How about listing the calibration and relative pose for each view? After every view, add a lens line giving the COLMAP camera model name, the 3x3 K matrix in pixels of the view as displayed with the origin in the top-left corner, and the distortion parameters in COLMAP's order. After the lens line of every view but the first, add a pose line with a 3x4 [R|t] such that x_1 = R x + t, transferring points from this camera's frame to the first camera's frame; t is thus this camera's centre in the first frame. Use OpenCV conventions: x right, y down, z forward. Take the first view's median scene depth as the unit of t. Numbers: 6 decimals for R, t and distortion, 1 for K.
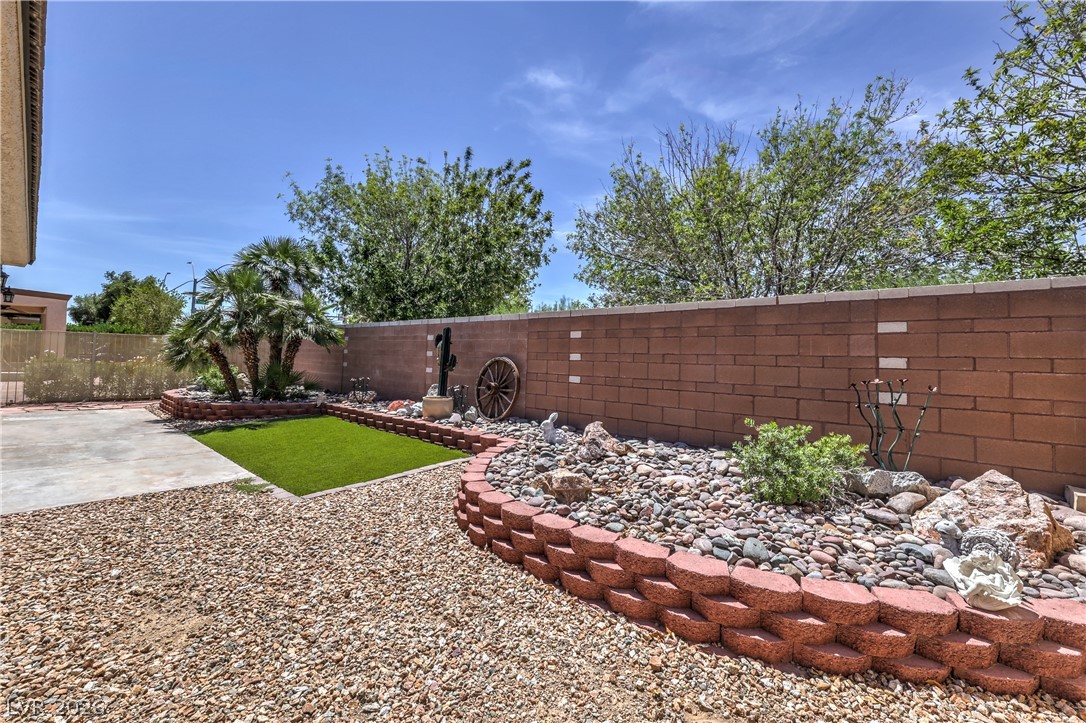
lens RADIAL K [[444.2, 0, 543.0], [0, 444.2, 361.5], [0, 0, 1]] dist [0.001643, 0.000286]
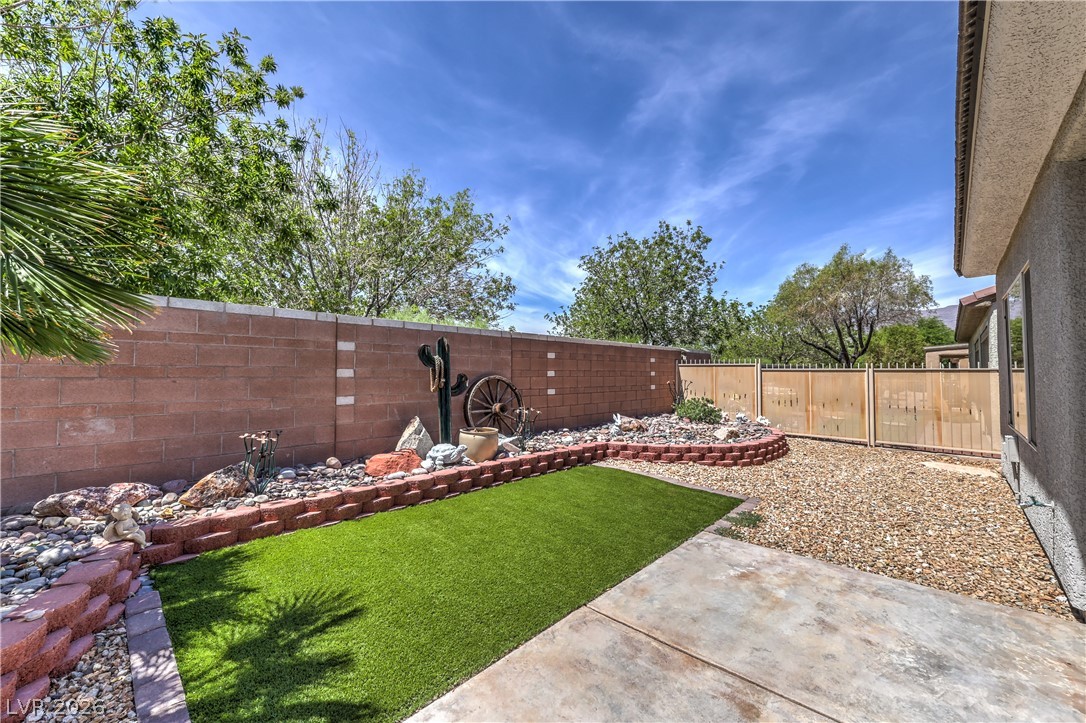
lens RADIAL K [[434.6, 0, 529.6], [0, 434.6, 356.0], [0, 0, 1]] dist [-0.000593, -0.000095]
pose [[0.037359, 0.018204, 0.999136, -1.149229], [0.008437, 0.999793, -0.018531, -0.037588], [-0.999266, 0.009122, 0.037197, 1.019056]]
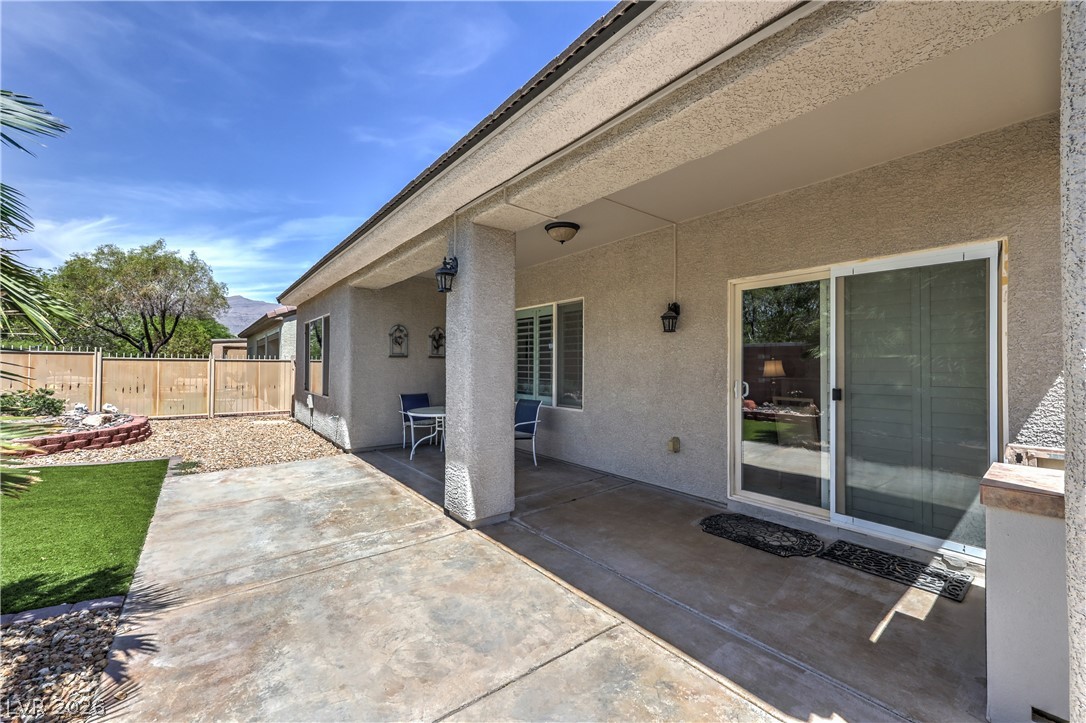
lens RADIAL K [[434.6, 0, 529.6], [0, 434.6, 356.0], [0, 0, 1]] dist [-0.000593, -0.000095]
pose [[-0.978799, -0.023833, 0.203431, -1.439709], [-0.024998, 0.999683, -0.003157, -0.055791], [-0.203291, -0.008175, -0.979084, 1.592853]]
